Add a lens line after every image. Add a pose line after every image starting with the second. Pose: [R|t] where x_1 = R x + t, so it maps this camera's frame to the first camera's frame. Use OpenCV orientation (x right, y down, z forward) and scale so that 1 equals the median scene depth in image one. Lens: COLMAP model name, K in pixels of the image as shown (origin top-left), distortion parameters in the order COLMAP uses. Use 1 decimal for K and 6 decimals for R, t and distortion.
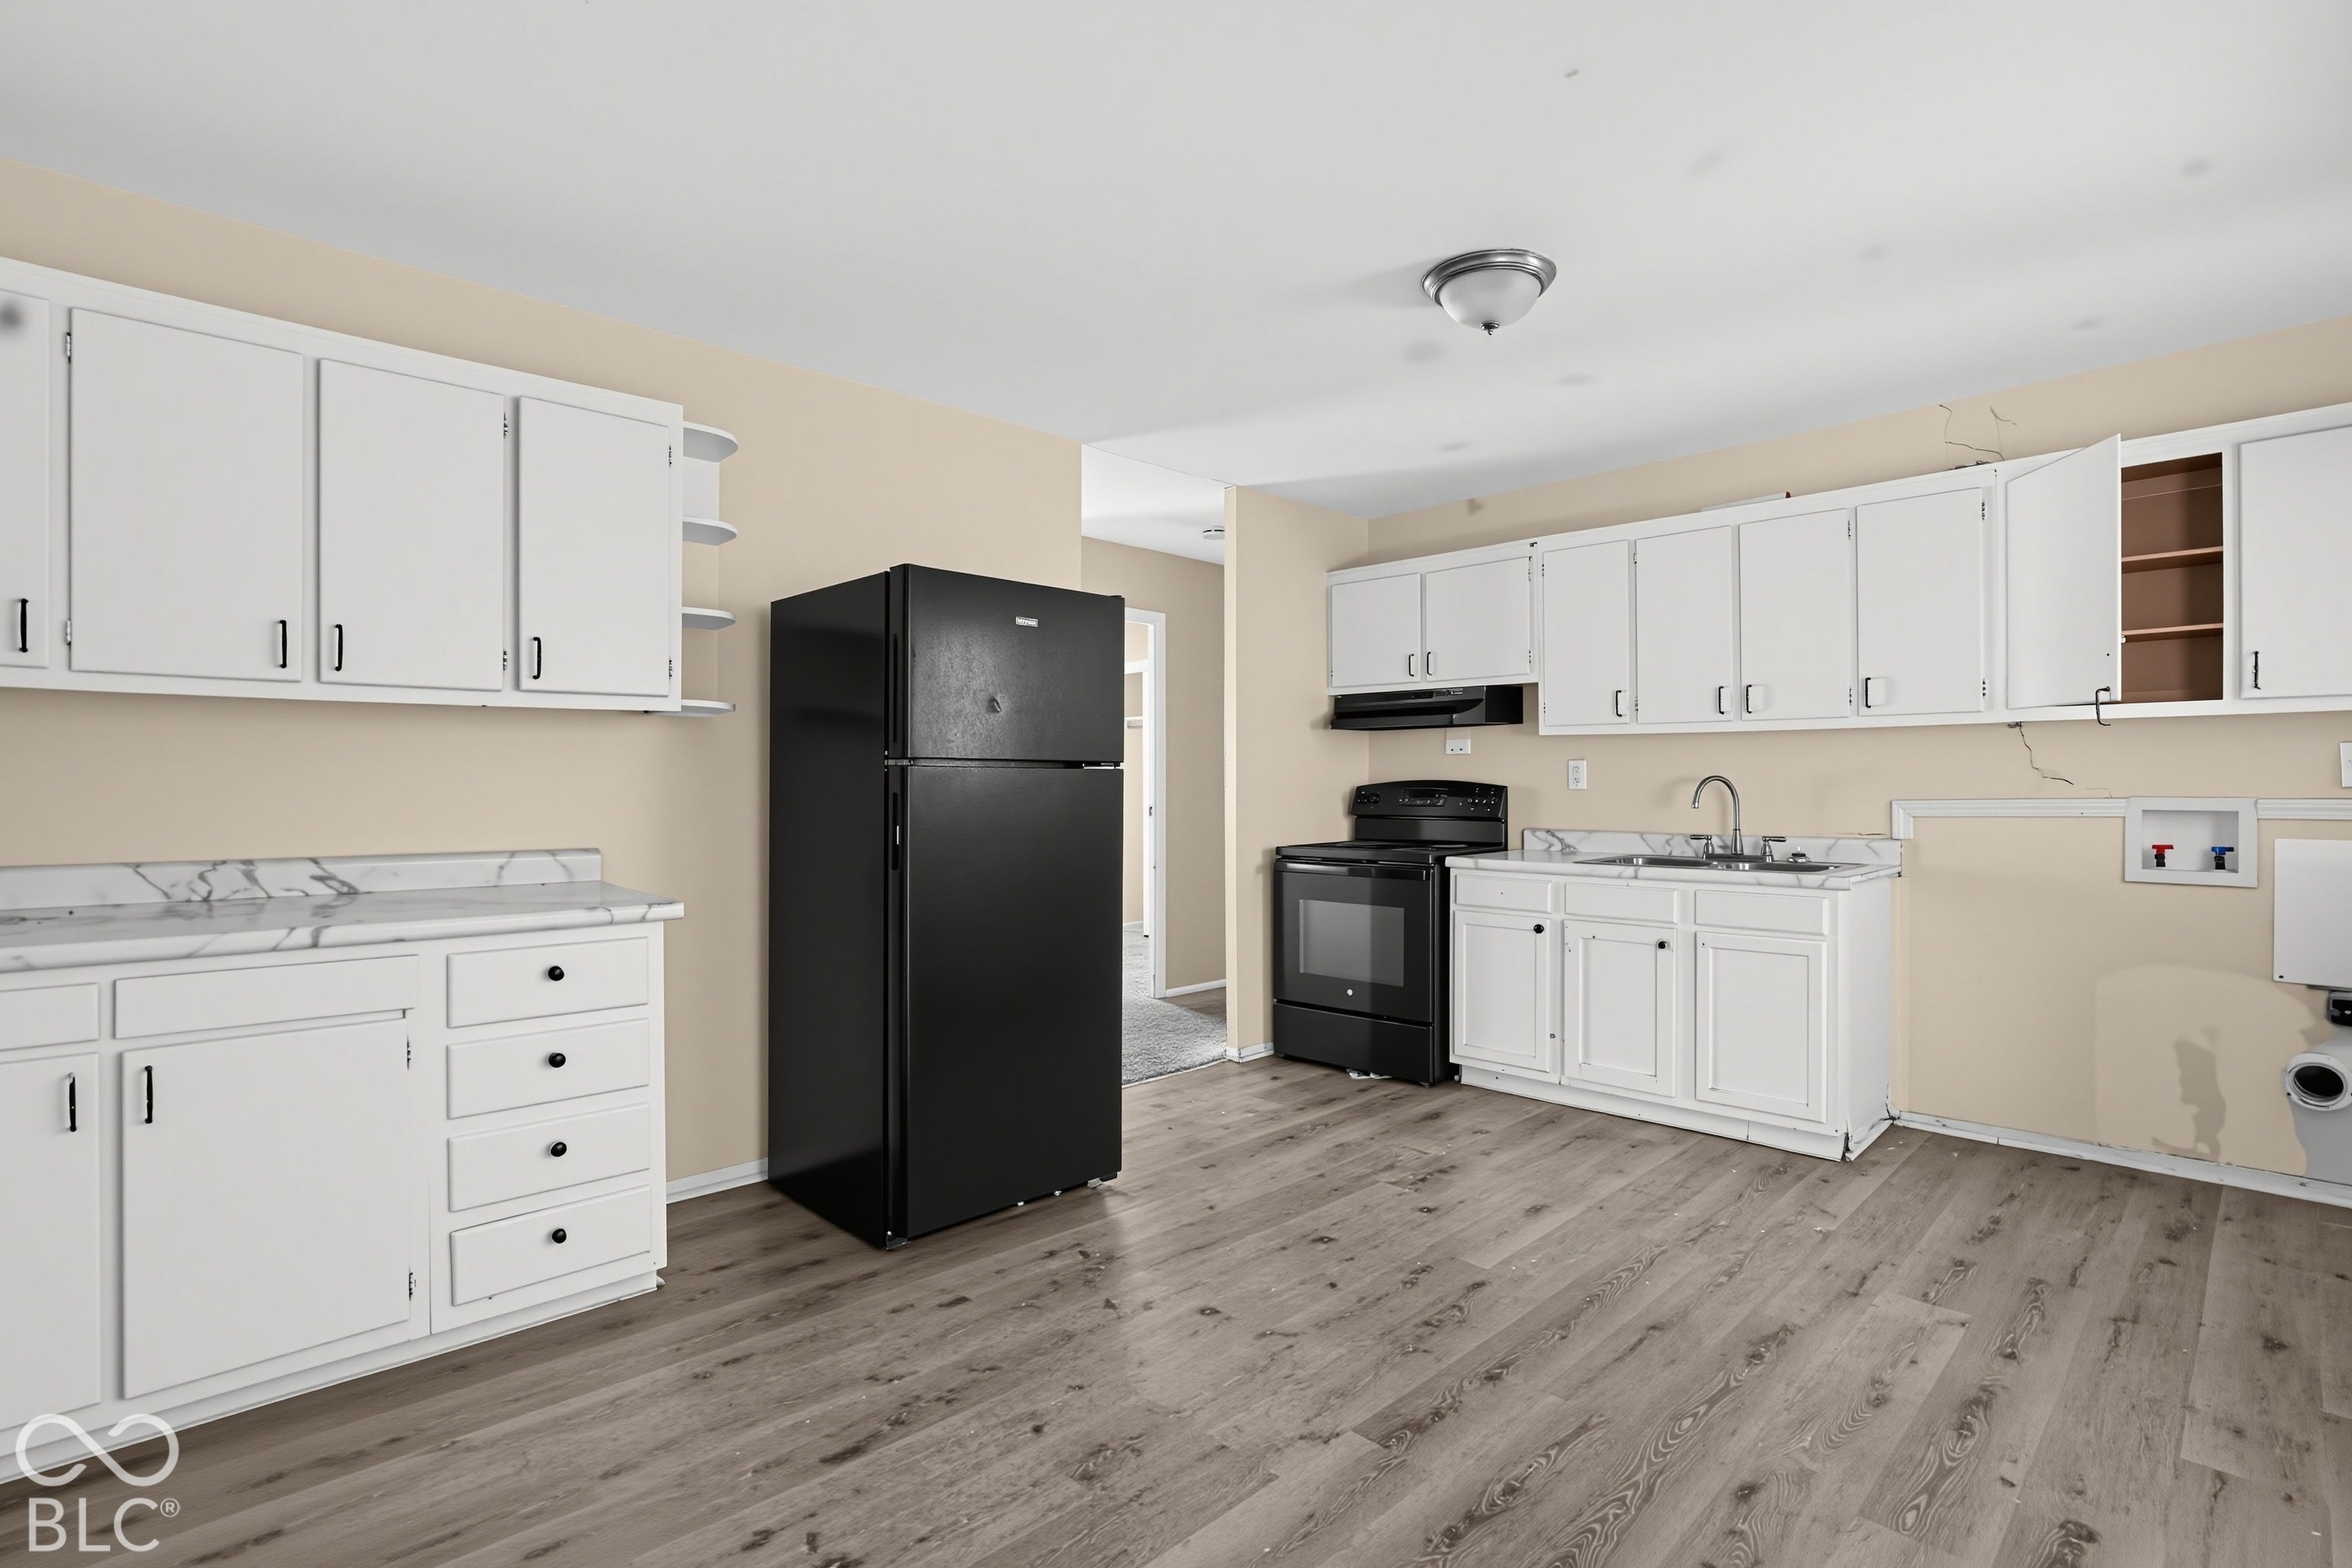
lens RADIAL K [[1122.6, 0, 1193.9], [0, 1122.6, 800.3], [0, 0, 1]] dist [-0.050401, 0.021729]
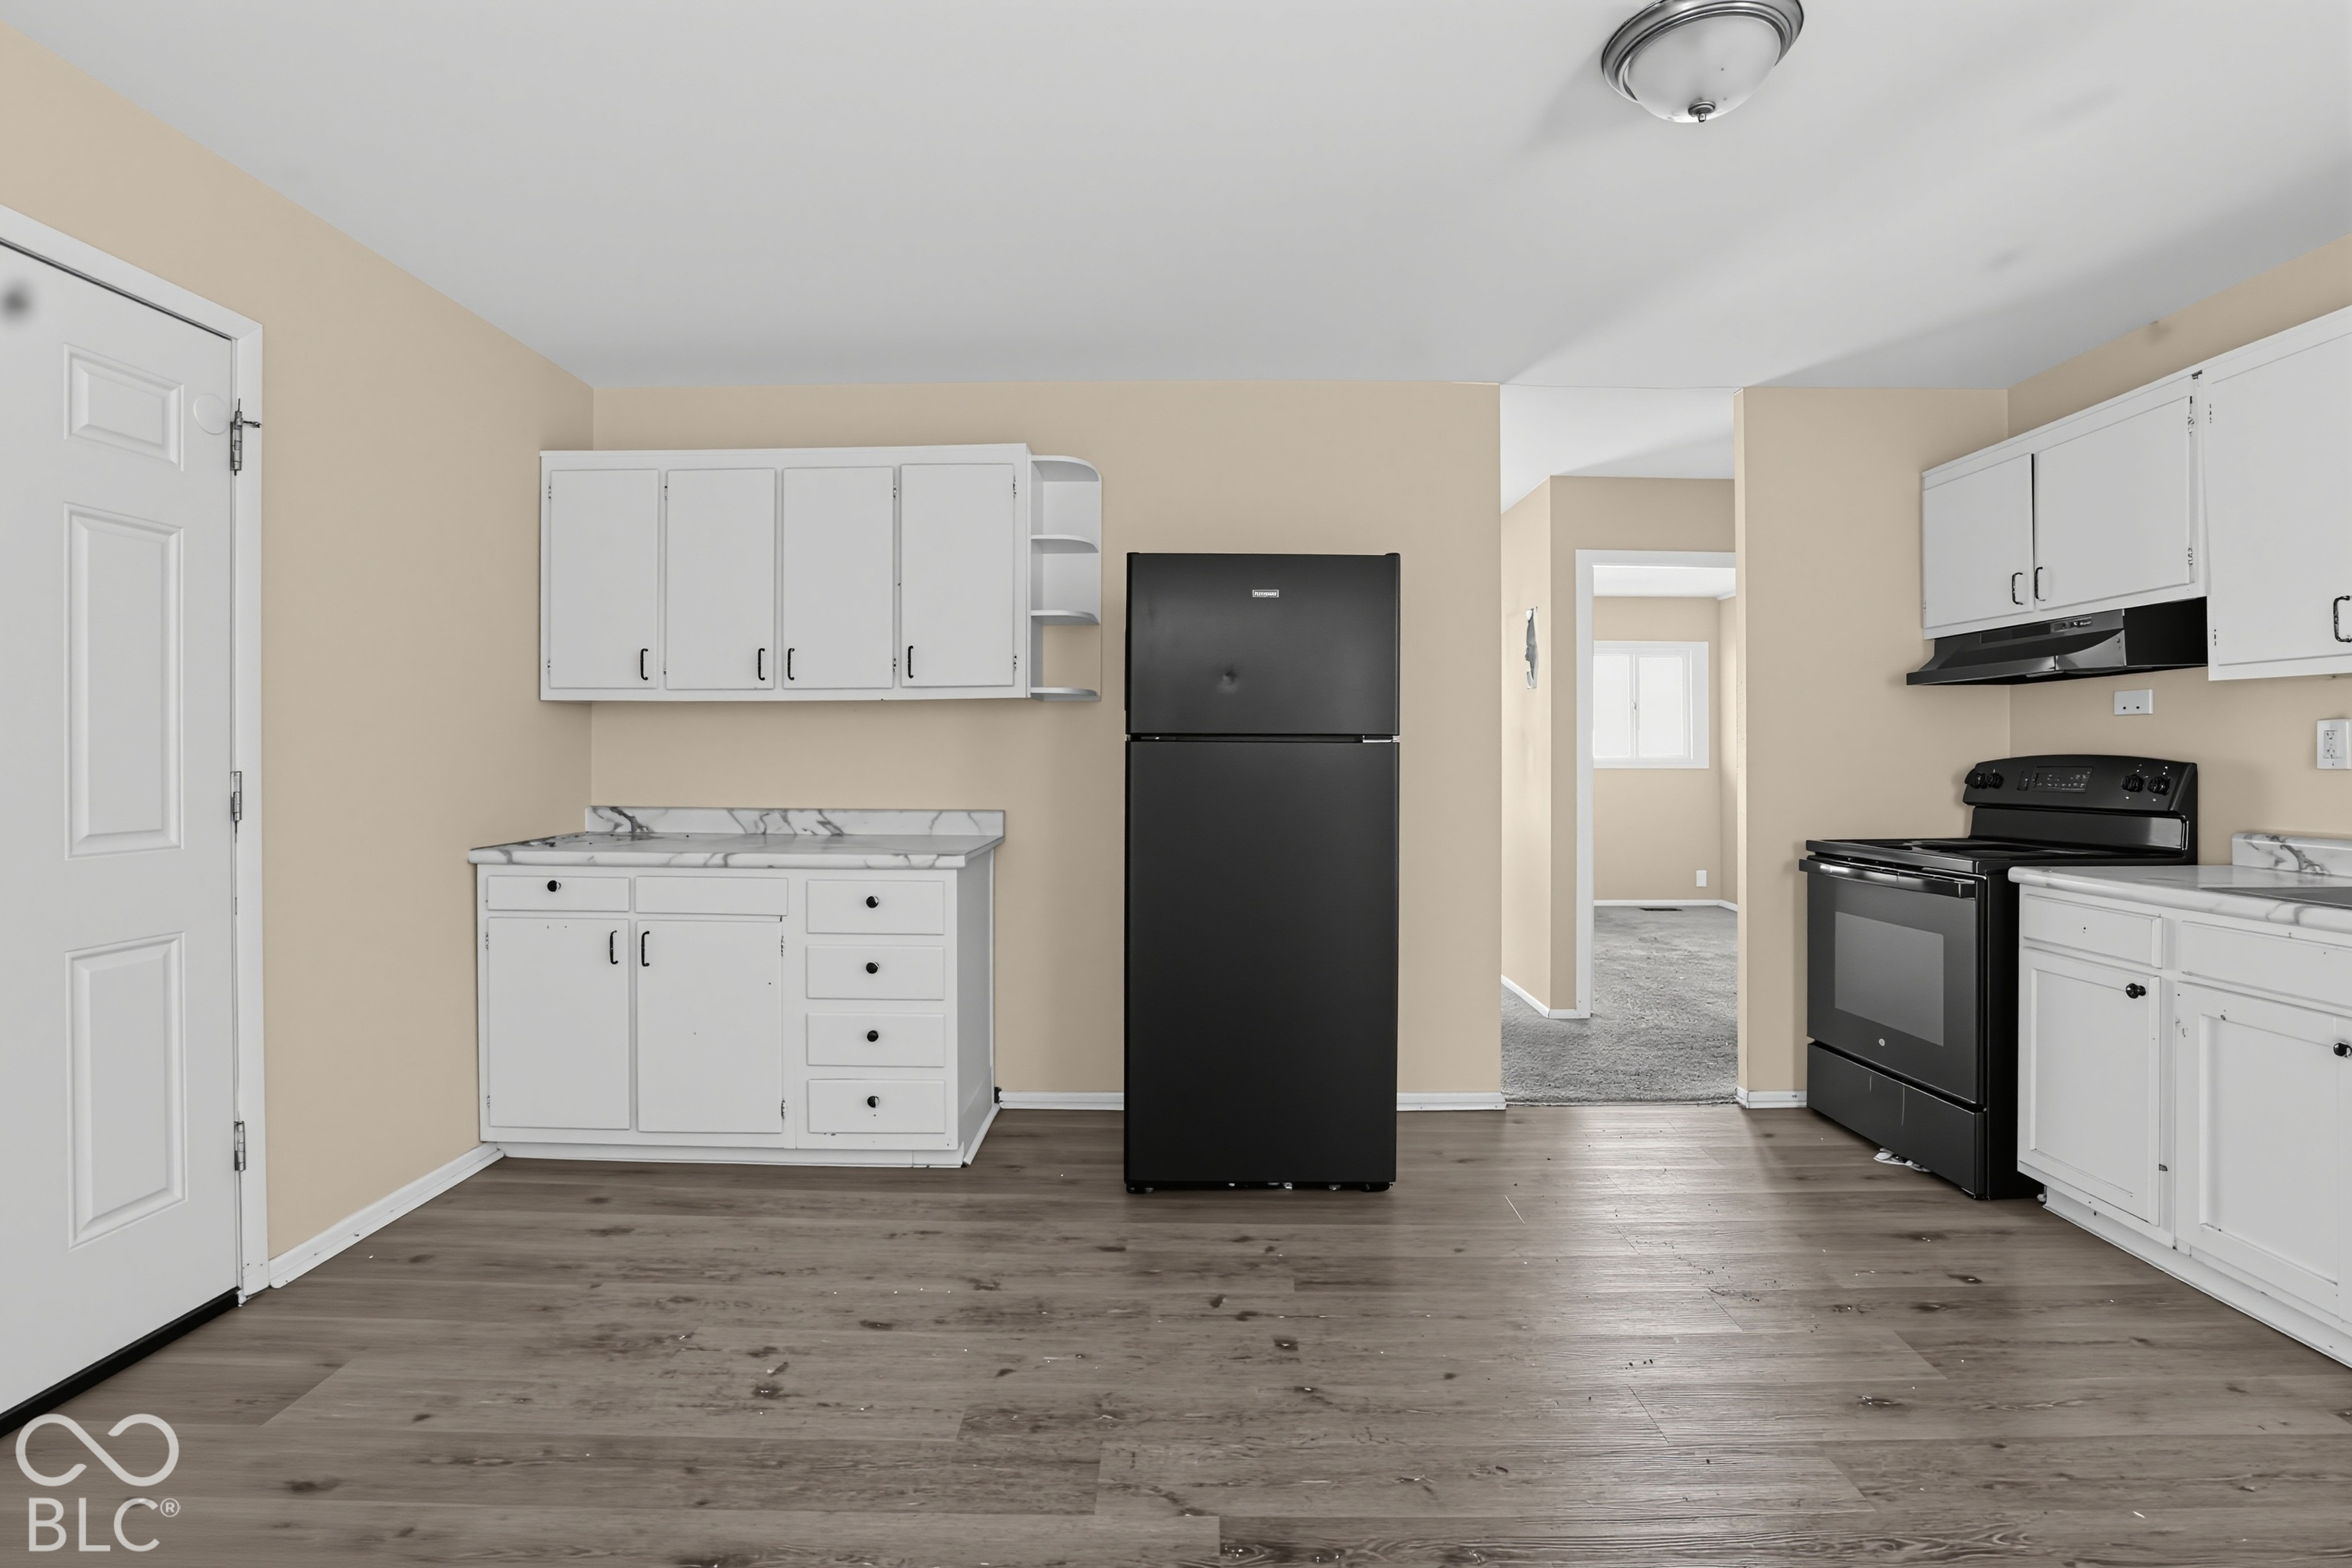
lens RADIAL K [[1108.3, 0, 1197.9], [0, 1108.3, 775.5], [0, 0, 1]] dist [-0.052842, 0.018706]
pose [[0.707813, 0.011342, -0.706309, 0.524618], [-0.011148, 0.999926, 0.004885, -0.004086], [0.706312, 0.004416, 0.707887, 0.288574]]
